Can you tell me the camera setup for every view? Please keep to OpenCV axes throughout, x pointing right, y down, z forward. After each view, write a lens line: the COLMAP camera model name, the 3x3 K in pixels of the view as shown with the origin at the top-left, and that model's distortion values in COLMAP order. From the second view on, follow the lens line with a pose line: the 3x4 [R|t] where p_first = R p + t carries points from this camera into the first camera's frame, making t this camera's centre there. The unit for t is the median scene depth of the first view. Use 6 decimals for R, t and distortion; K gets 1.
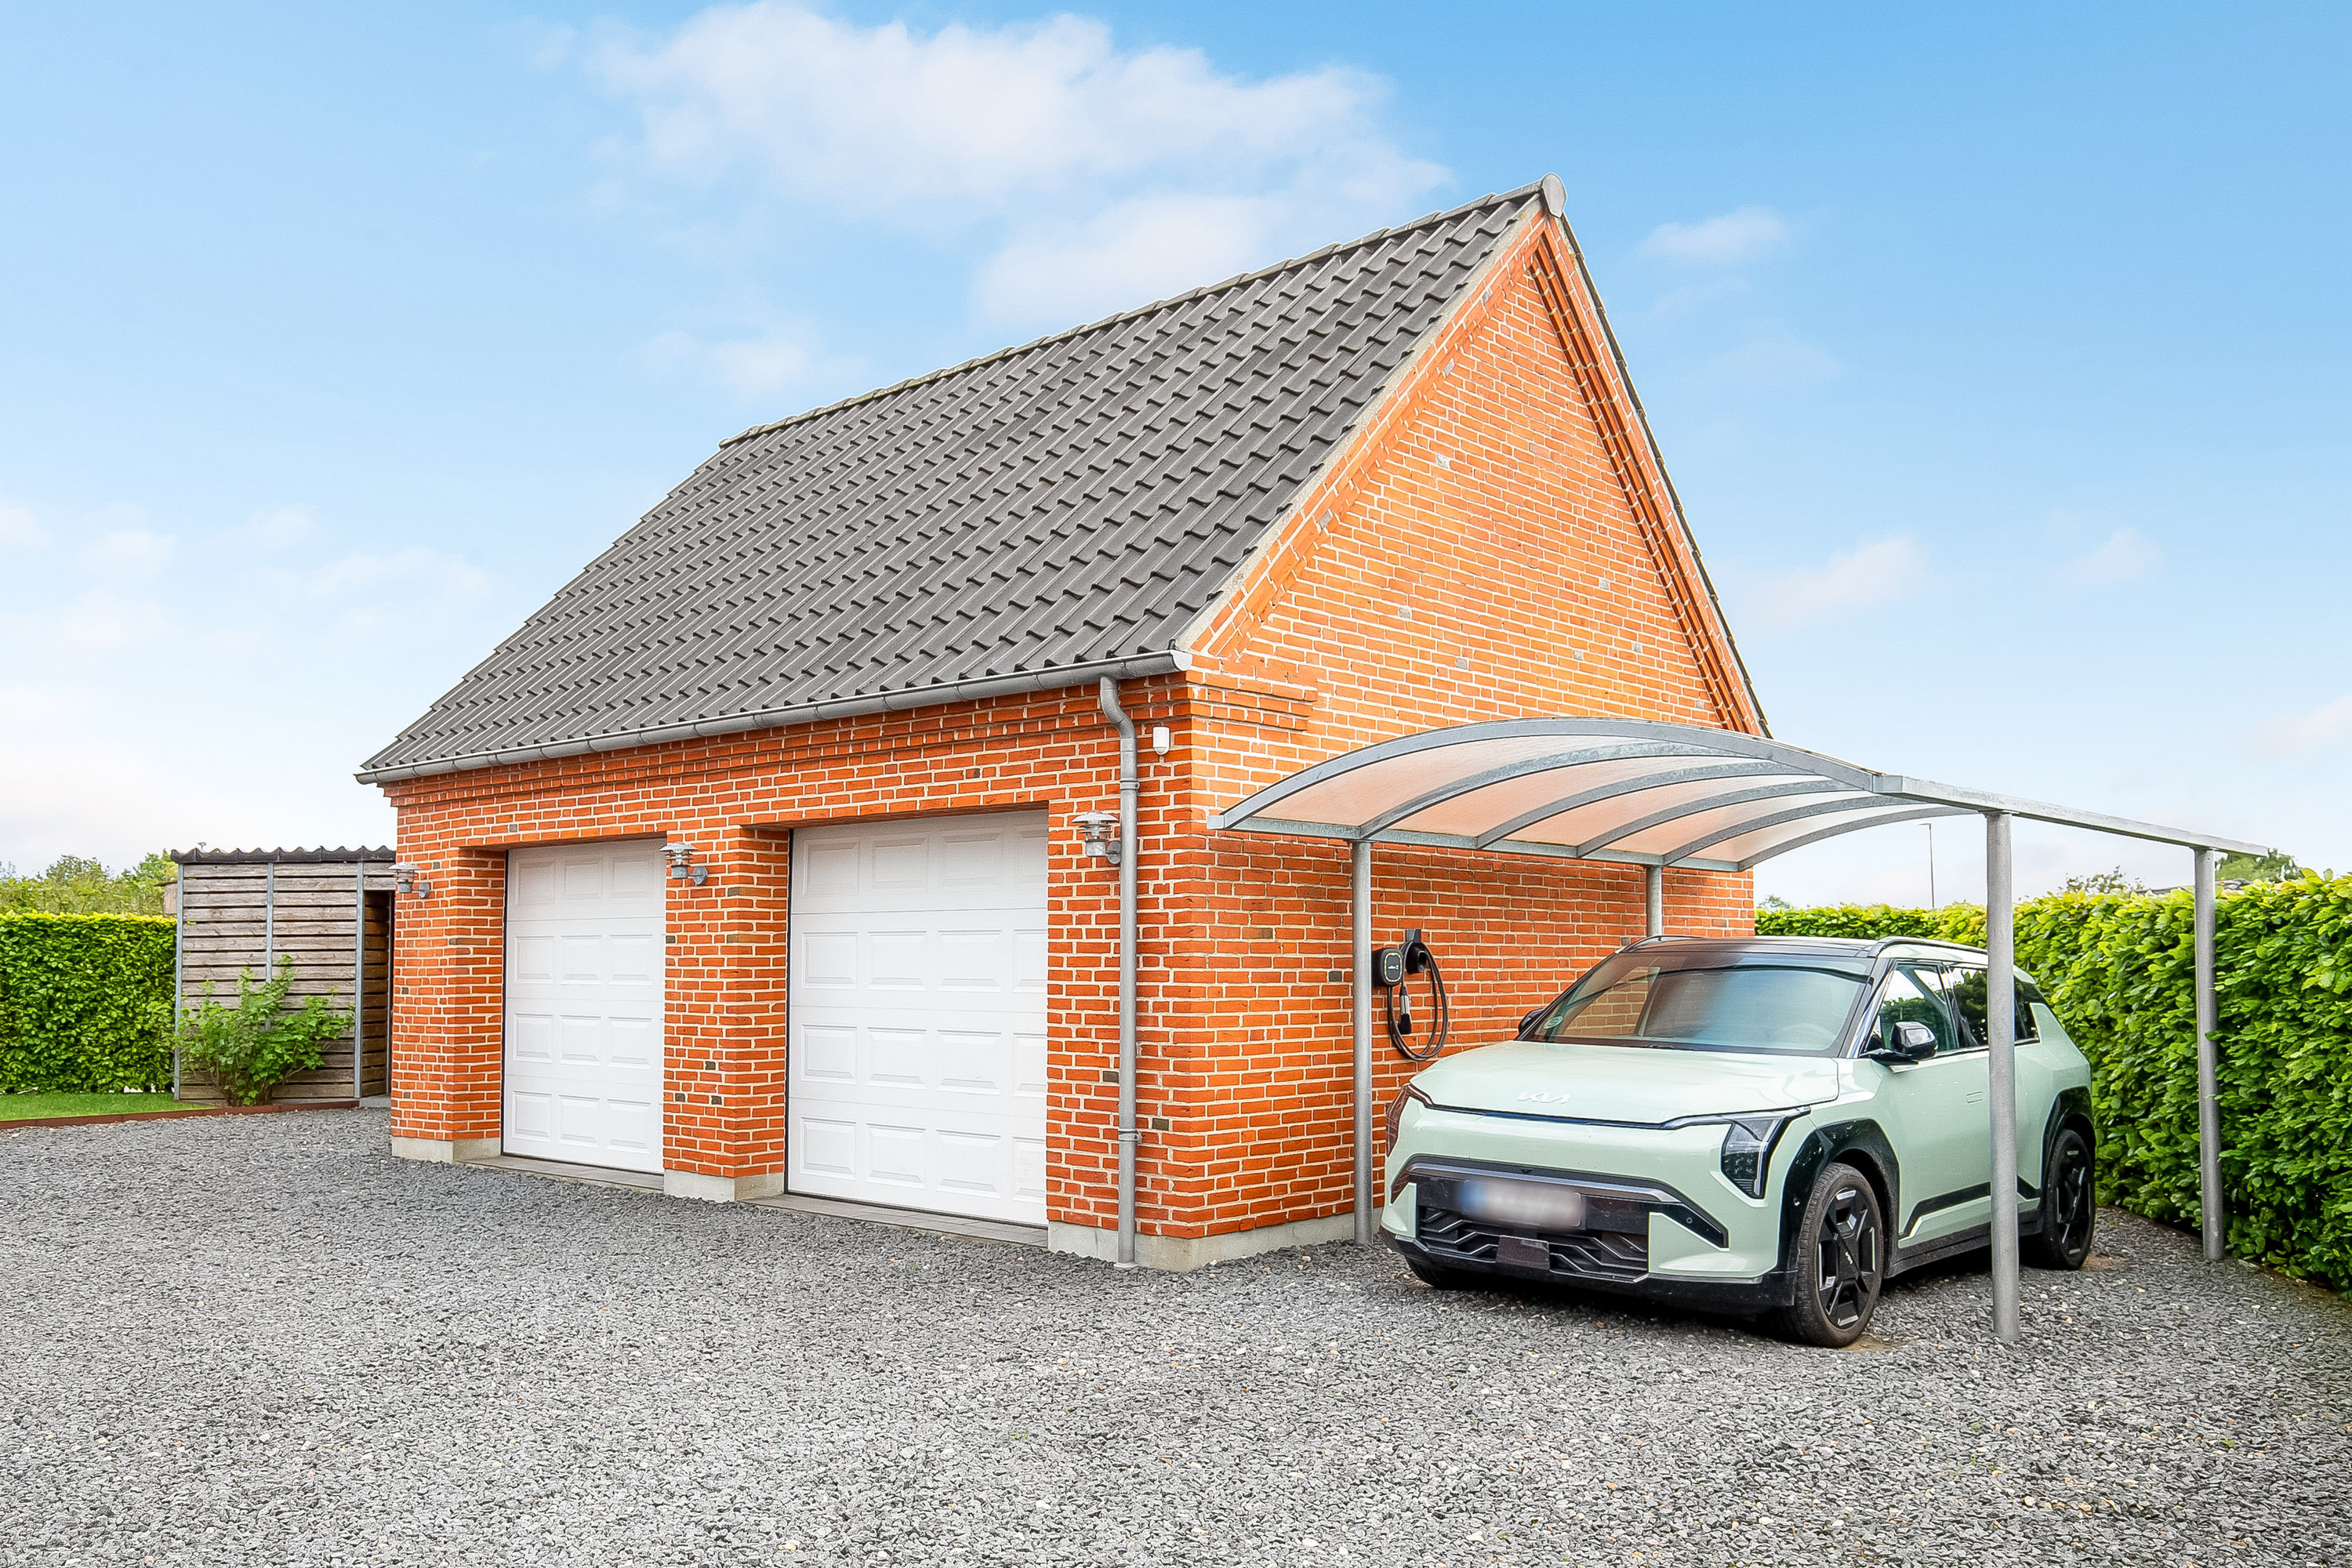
lens RADIAL K [[1859.6, 0, 1183.2], [0, 1859.6, 831.2], [0, 0, 1]] dist [0.007125, -0.000658]
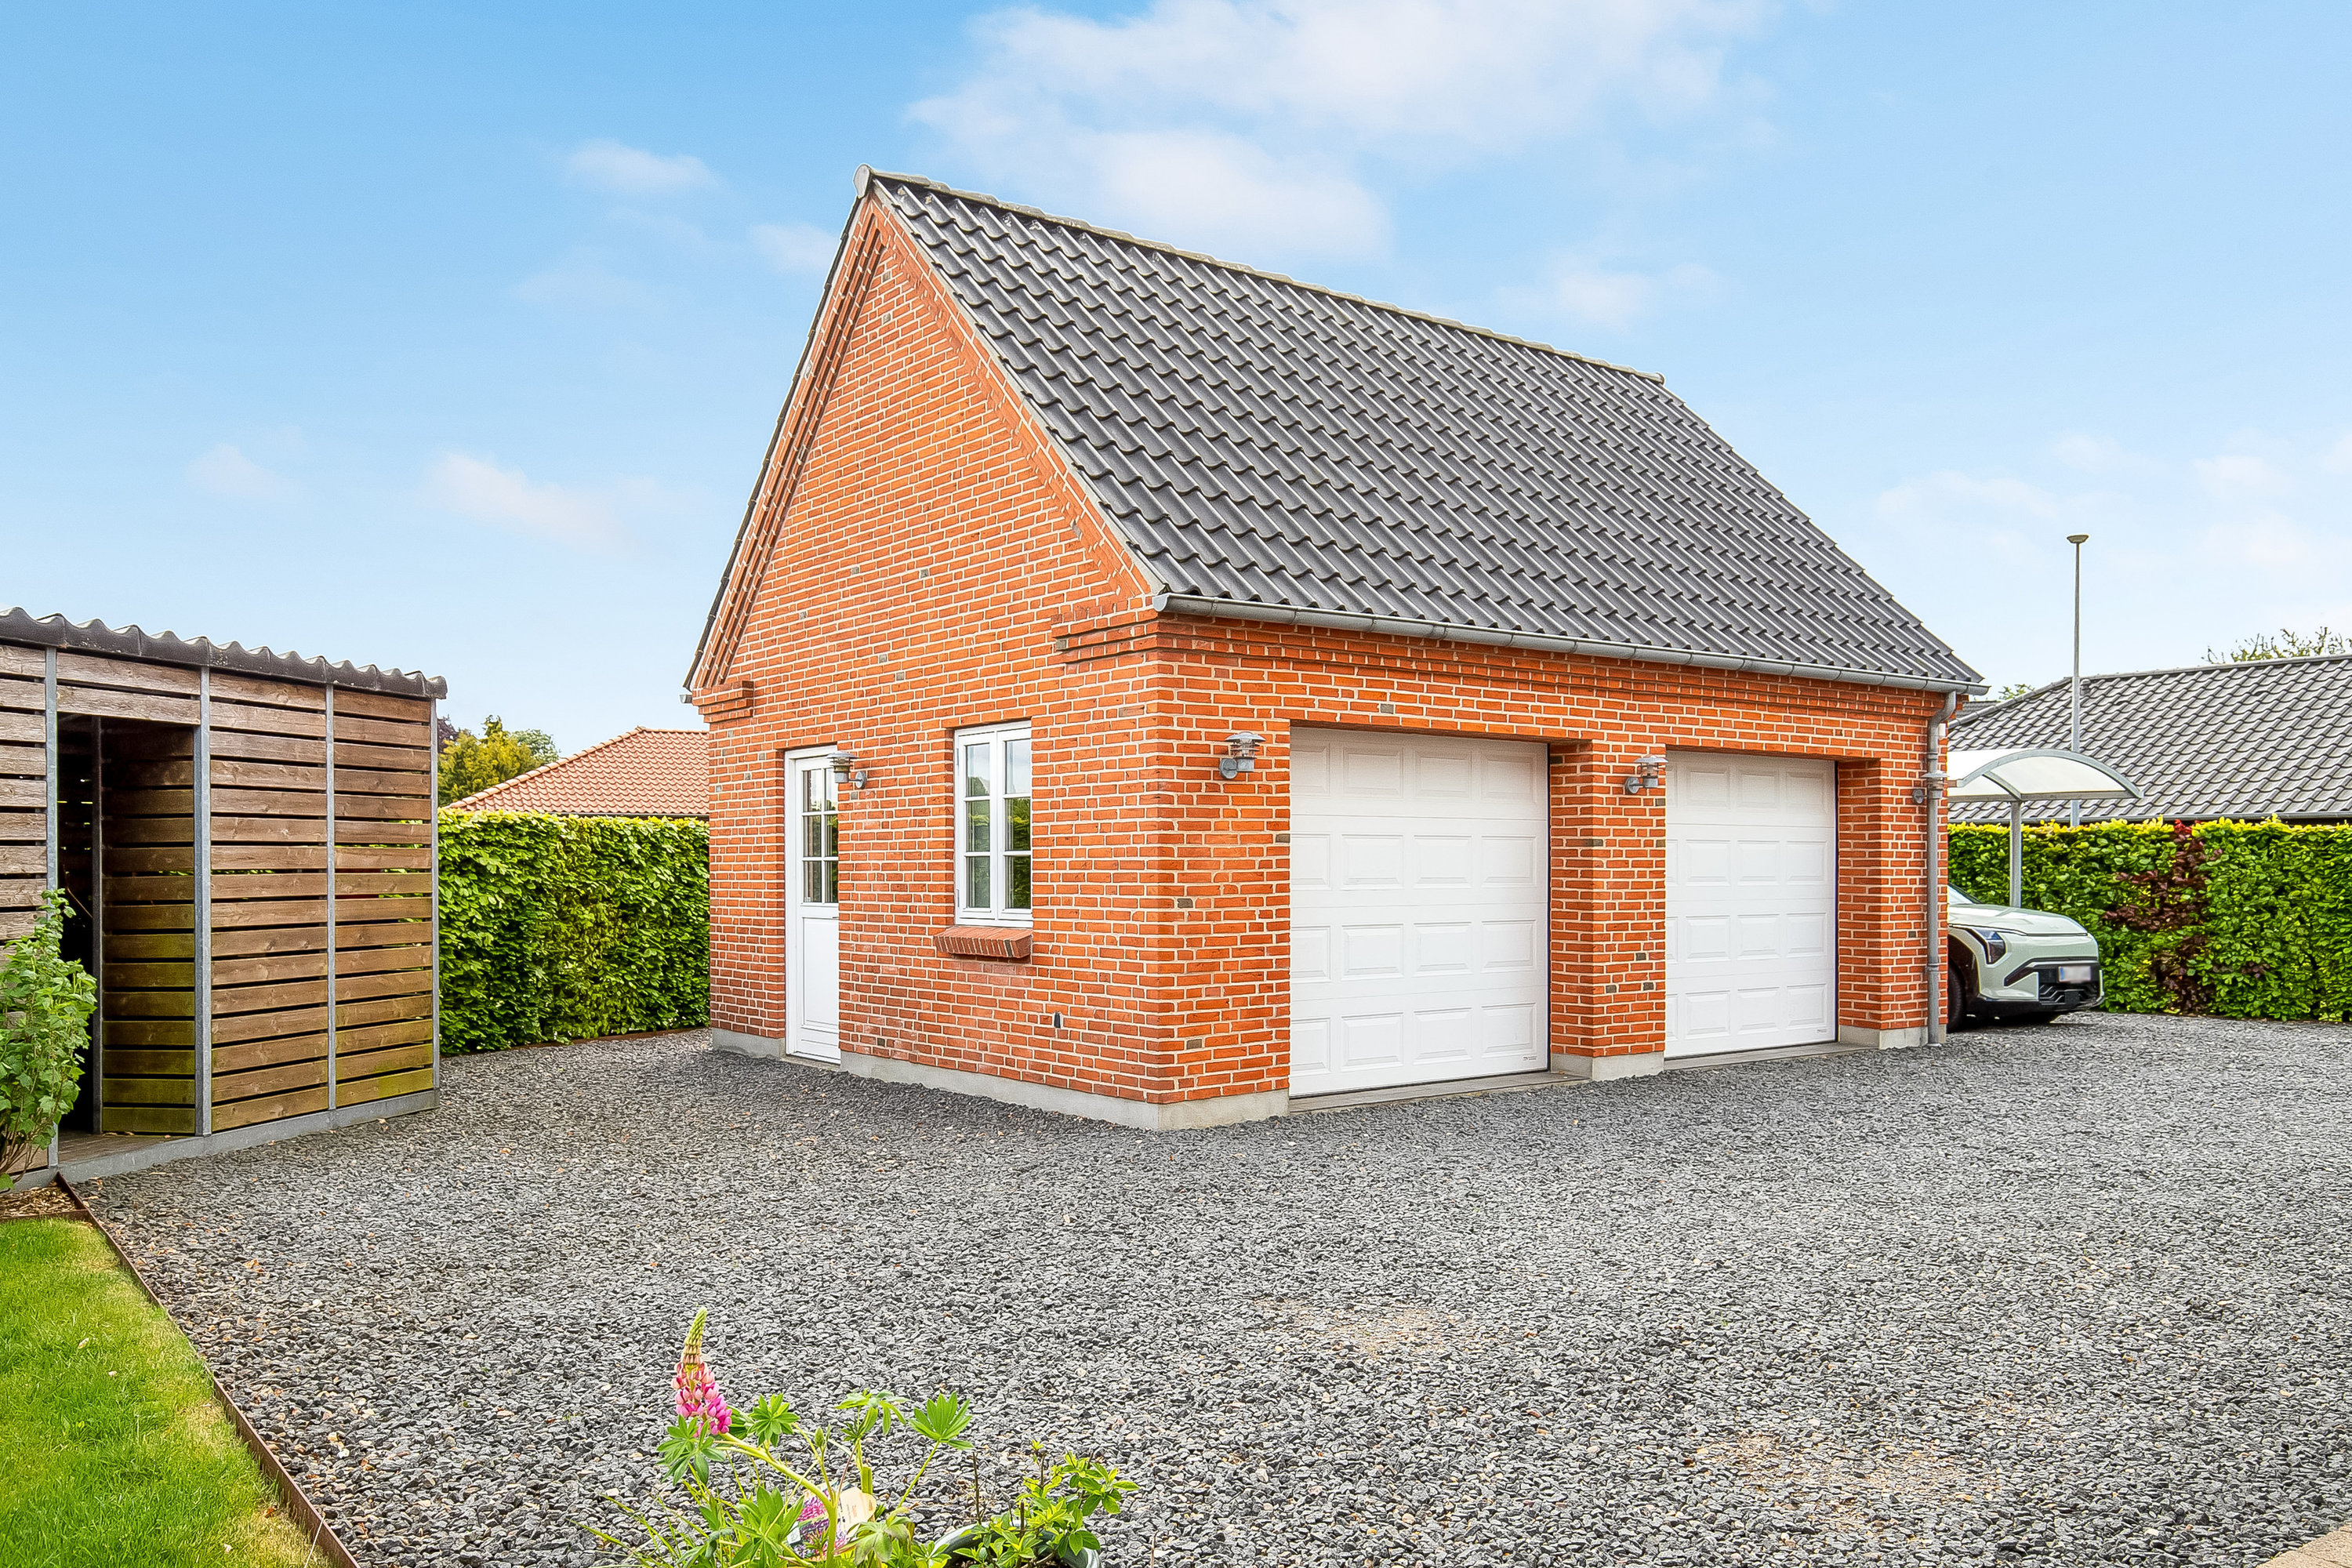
lens RADIAL K [[1800.3, 0, 1181.0], [0, 1800.3, 841.0], [0, 0, 1]] dist [0.003496, 0.001399]
pose [[0.191791, 0.016085, 0.981304, -1.613480], [-0.064260, 0.997926, -0.003798, 0.092725], [-0.979330, -0.062331, 0.192427, 1.257092]]
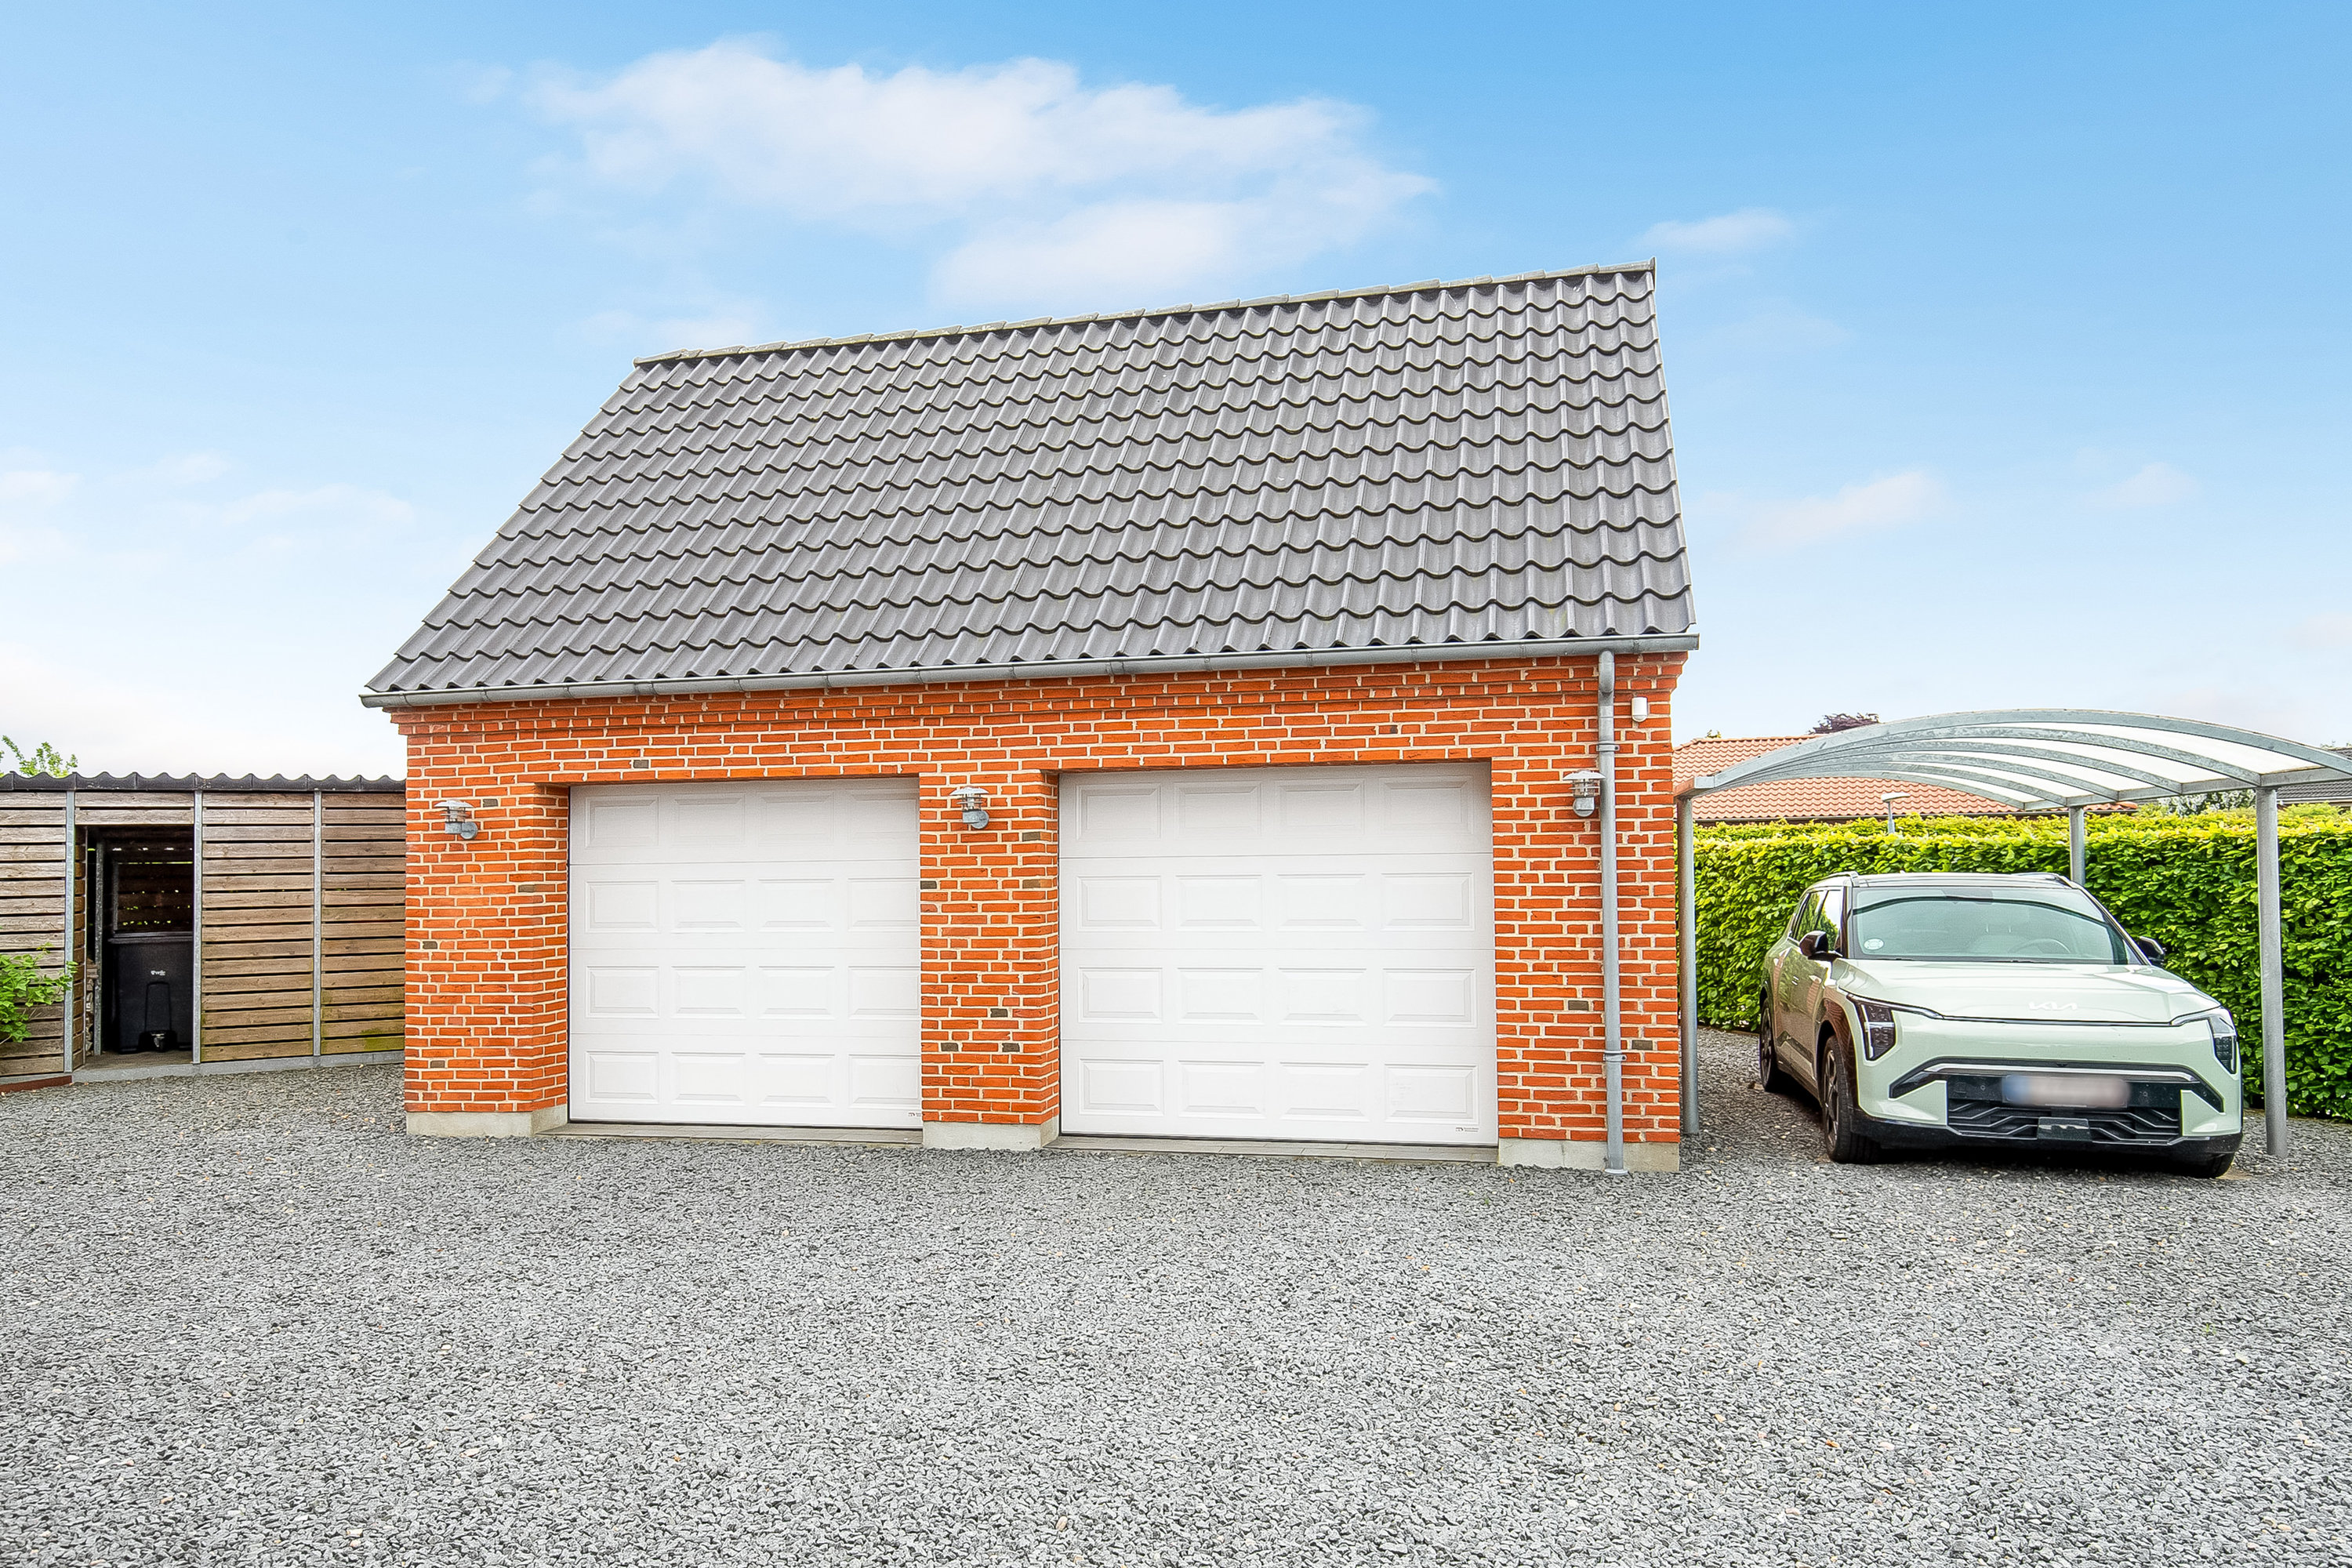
lens RADIAL K [[1556.2, 0, 1176.0], [0, 1556.2, 784.0], [0, 0, 1]] dist [0.011615, 0.002518]
pose [[0.878996, 0.014390, 0.476611, -0.667443], [-0.020218, 0.999770, 0.007101, -0.003590], [-0.476400, -0.015878, 0.879085, 0.273788]]
